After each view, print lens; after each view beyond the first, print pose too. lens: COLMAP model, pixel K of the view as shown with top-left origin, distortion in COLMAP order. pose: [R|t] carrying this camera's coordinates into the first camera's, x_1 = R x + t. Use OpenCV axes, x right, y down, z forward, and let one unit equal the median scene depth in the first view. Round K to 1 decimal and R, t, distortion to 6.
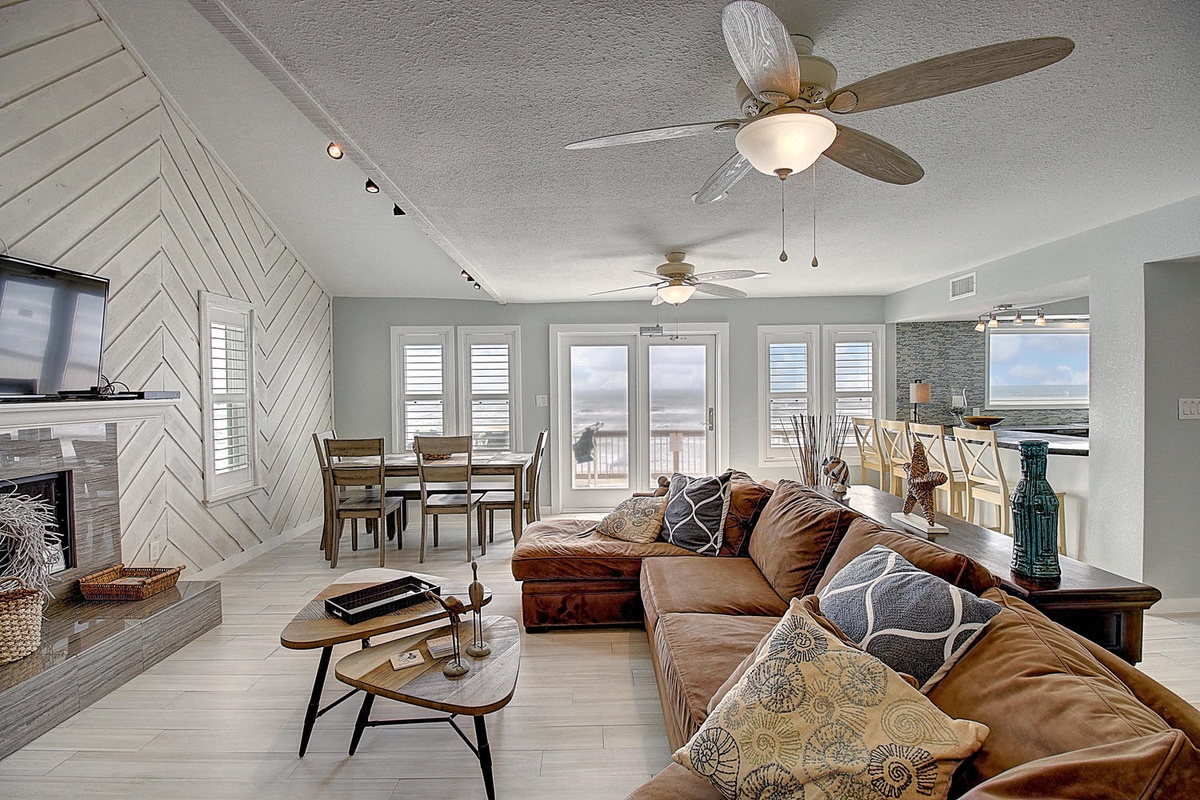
lens RADIAL K [[553.8, 0, 601.4], [0, 553.8, 395.9], [0, 0, 1]] dist [-0.000280, -0.013394]
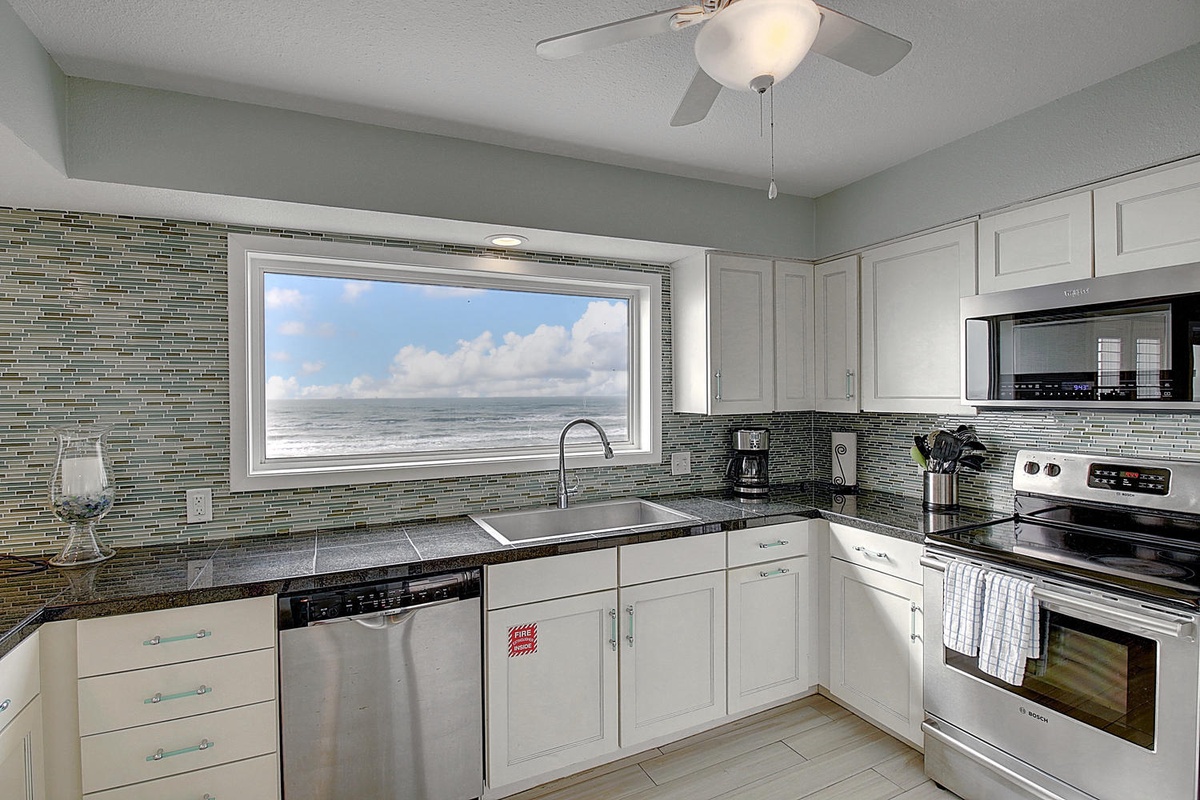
lens RADIAL K [[573.8, 0, 601.5], [0, 573.8, 397.4], [0, 0, 1]] dist [0.003115, -0.014407]
pose [[0.907359, -0.000816, 0.420356, 0.755198], [0.009649, 0.999775, -0.018889, -0.023405], [-0.420246, 0.021195, 0.907163, 0.594196]]
